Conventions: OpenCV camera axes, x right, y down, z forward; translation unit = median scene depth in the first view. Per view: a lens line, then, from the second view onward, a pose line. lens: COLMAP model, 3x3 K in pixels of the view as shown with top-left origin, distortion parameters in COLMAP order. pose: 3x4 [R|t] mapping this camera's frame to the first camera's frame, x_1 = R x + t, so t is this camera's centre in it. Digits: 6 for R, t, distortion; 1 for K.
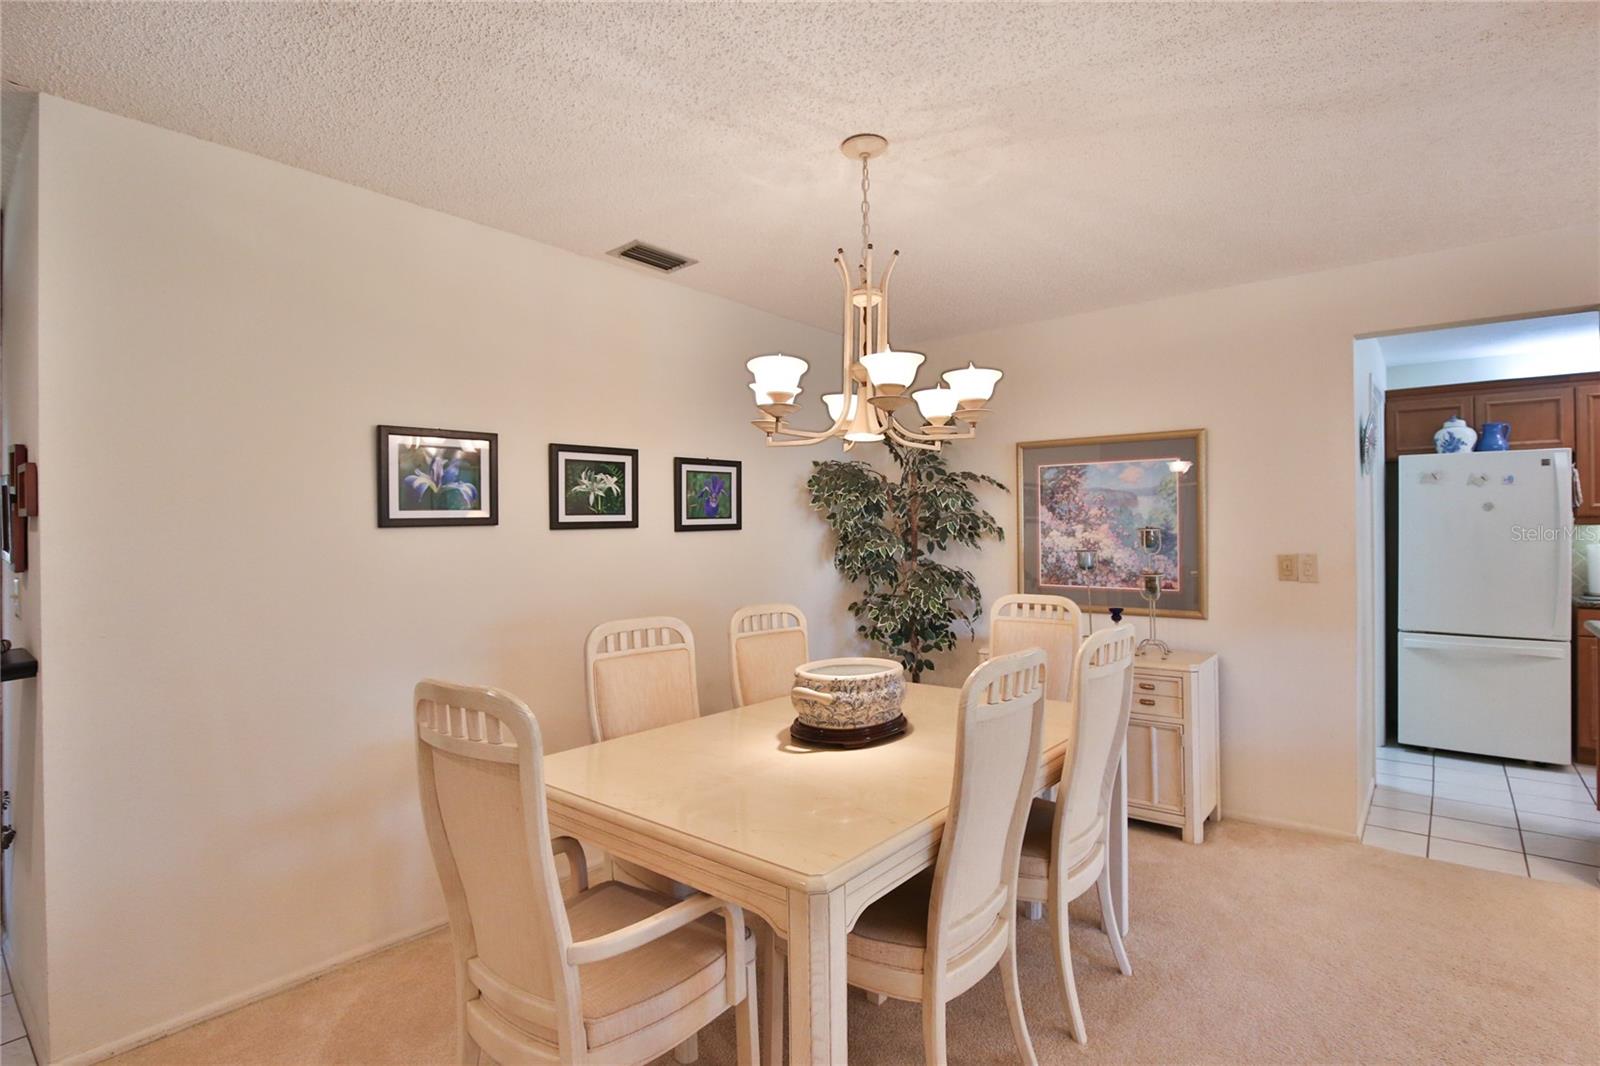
lens RADIAL K [[775.1, 0, 804.8], [0, 775.1, 530.9], [0, 0, 1]] dist [-0.031477, 0.004602]
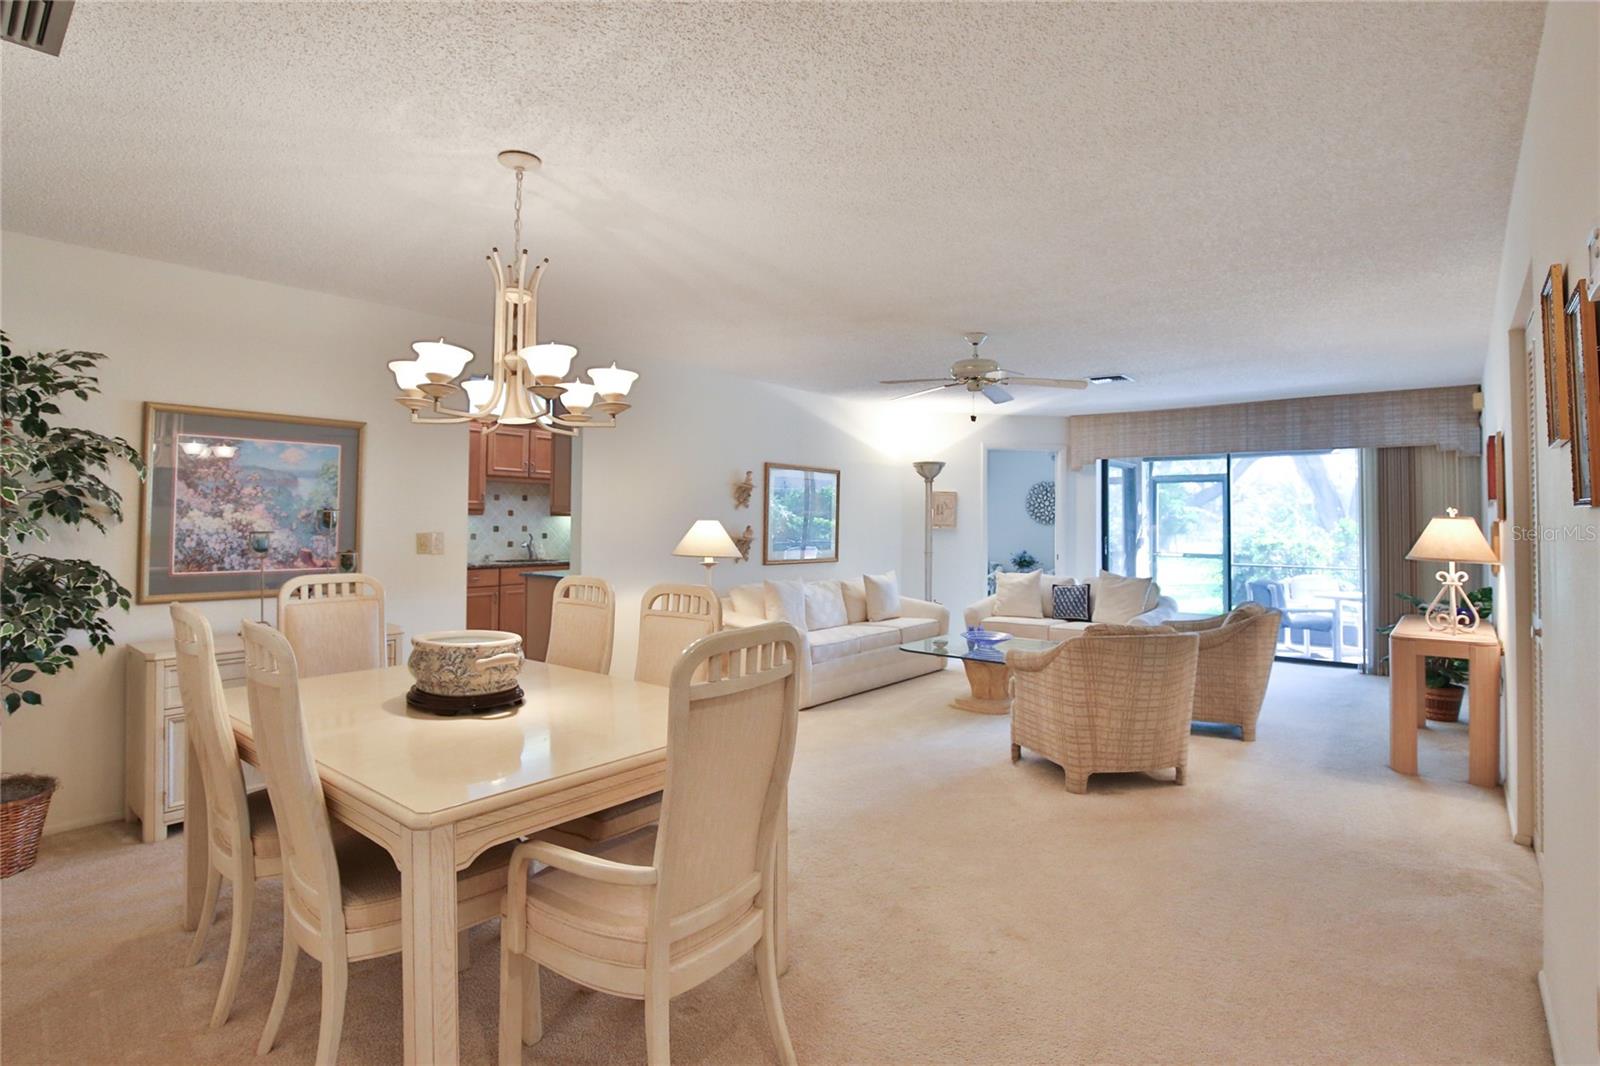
lens RADIAL K [[775.1, 0, 806.6], [0, 775.1, 502.0], [0, 0, 1]] dist [-0.031477, 0.004602]
pose [[0.005171, 0.034469, 0.999392, -0.573334], [-0.003733, 0.999399, -0.034450, 0.019152], [-0.999980, -0.003552, 0.005296, 0.328981]]
